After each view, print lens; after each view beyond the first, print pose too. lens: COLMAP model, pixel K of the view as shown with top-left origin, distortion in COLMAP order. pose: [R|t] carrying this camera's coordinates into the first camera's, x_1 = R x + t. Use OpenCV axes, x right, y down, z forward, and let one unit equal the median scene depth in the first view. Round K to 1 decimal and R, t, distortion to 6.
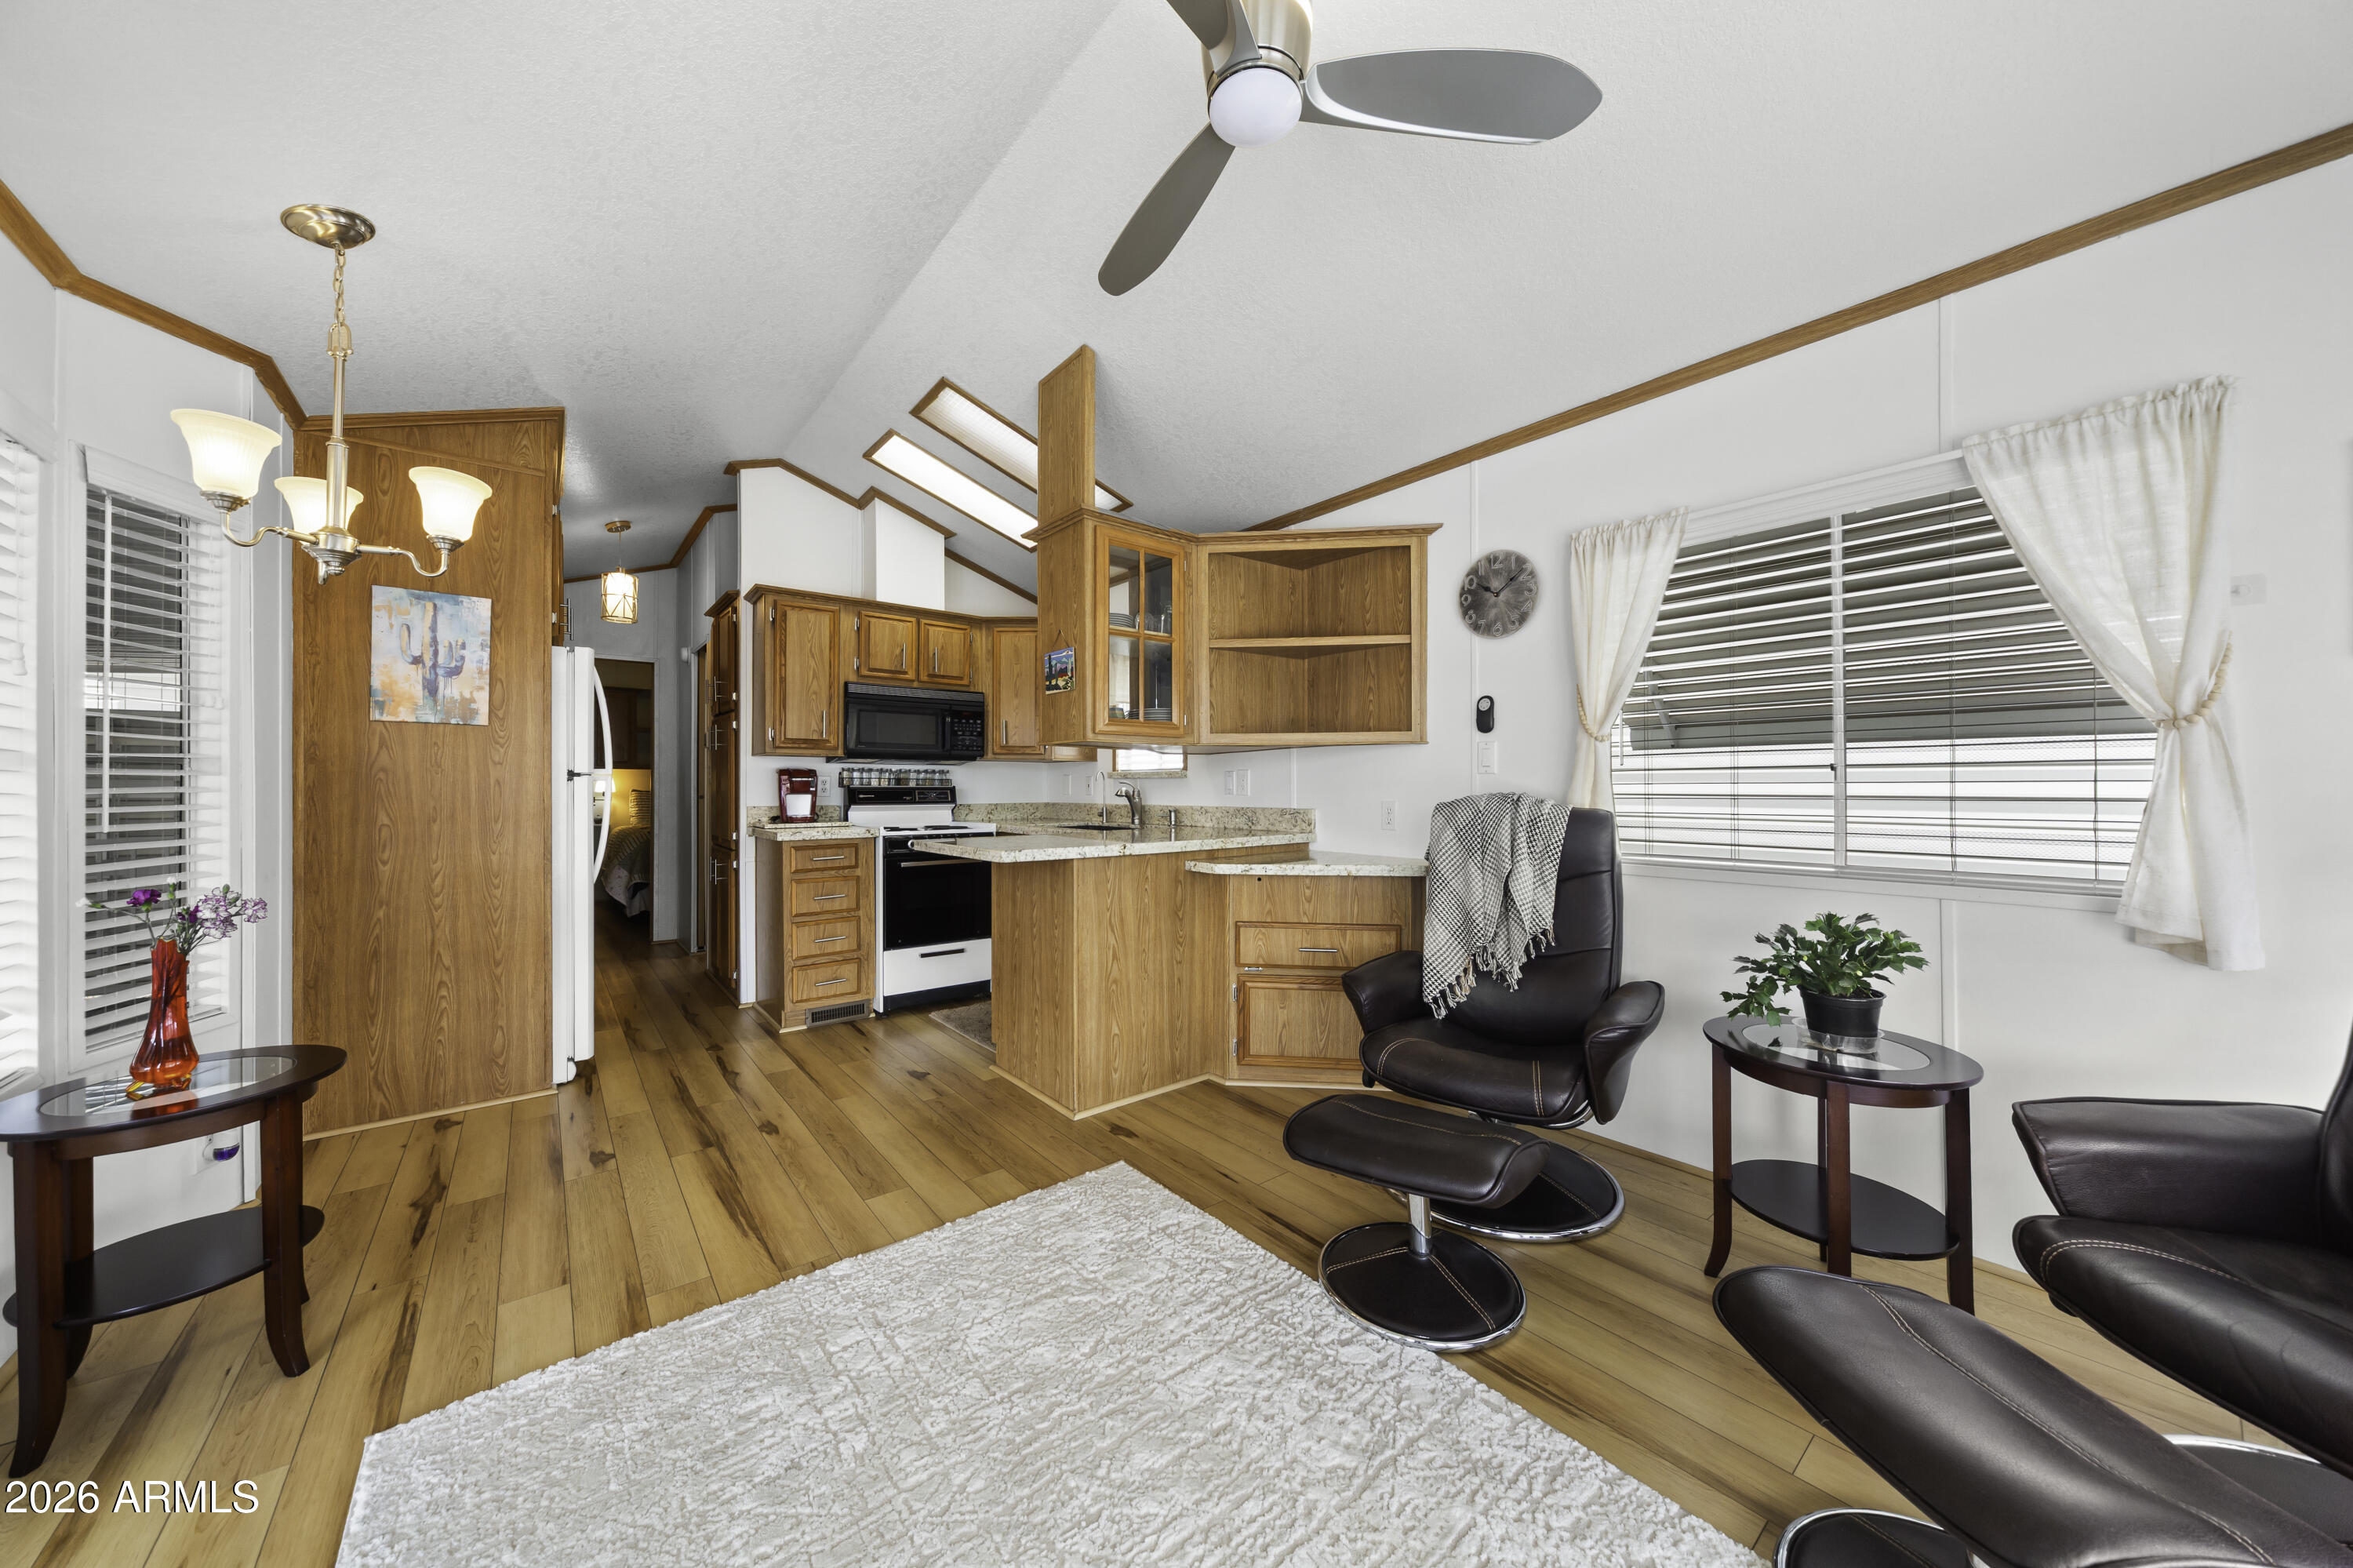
lens RADIAL K [[796.1, 0, 1170.3], [0, 796.1, 782.0], [0, 0, 1]] dist [0.000553, -0.001444]
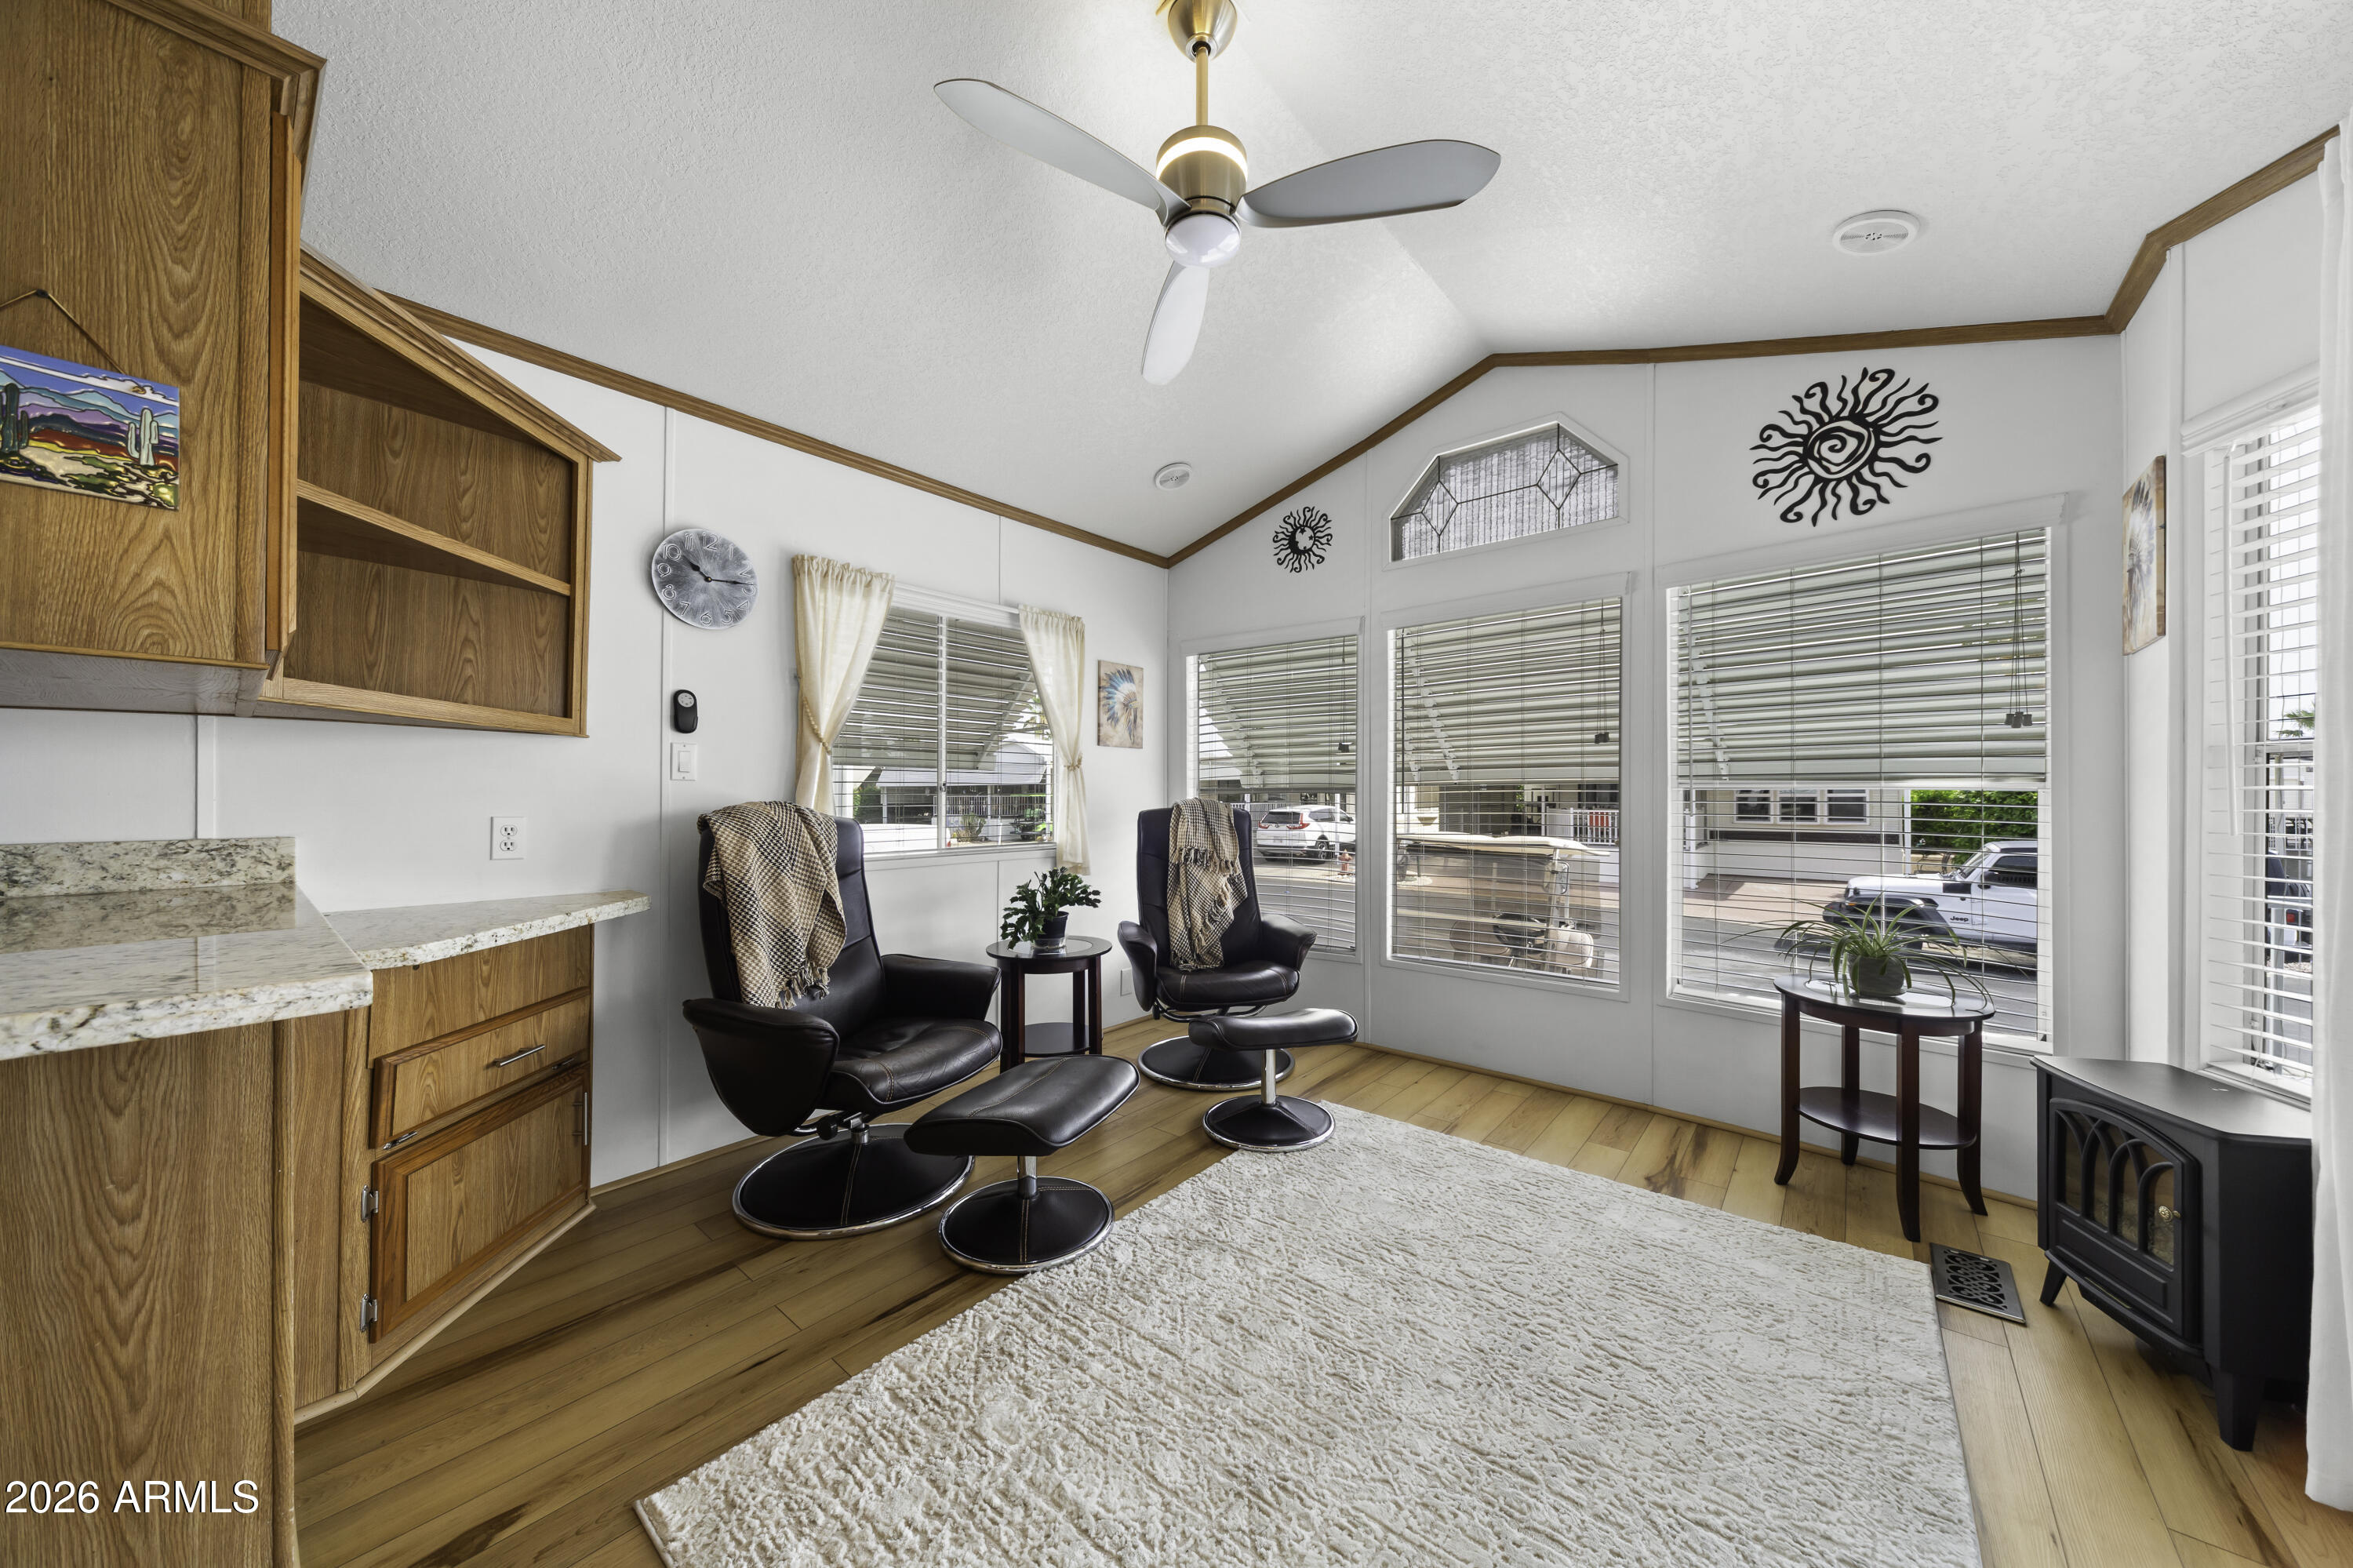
lens RADIAL K [[795.9, 0, 1177.0], [0, 795.9, 794.6], [0, 0, 1]] dist [0.002743, -0.001299]
pose [[-0.191646, 0.005980, 0.981446, -0.529136], [-0.005308, 0.999960, -0.007129, 0.007897], [-0.981450, -0.006576, -0.191607, 0.616114]]
